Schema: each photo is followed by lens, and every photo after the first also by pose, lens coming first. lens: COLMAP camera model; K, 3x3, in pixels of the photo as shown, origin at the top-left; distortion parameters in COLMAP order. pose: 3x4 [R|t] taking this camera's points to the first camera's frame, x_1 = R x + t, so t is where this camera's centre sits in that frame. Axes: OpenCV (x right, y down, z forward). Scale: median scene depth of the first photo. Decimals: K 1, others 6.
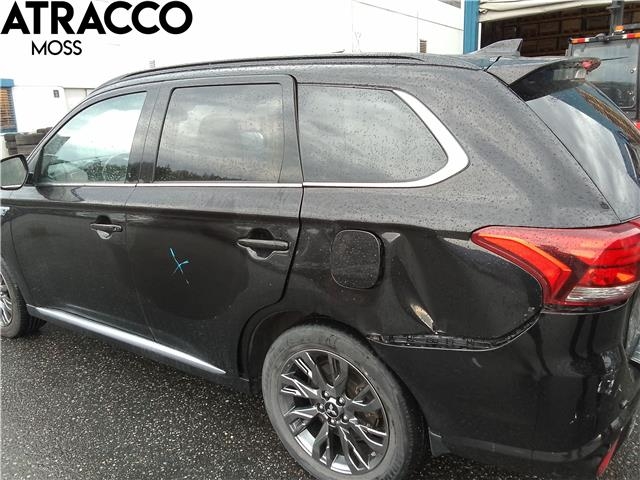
lens RADIAL K [[517.8, 0, 320.0], [0, 517.8, 240.0], [0, 0, 1]] dist [0.011226, -0.005262]
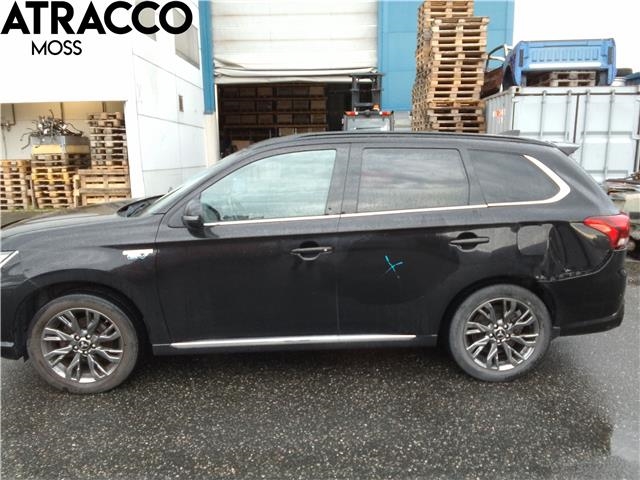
lens RADIAL K [[517.8, 0, 320.0], [0, 517.8, 240.0], [0, 0, 1]] dist [0.011226, -0.005262]
pose [[0.793346, -0.078810, 0.603648, -1.391943], [0.131311, 0.990396, -0.043273, 0.010687], [-0.594441, 0.113596, 0.796076, -0.059750]]
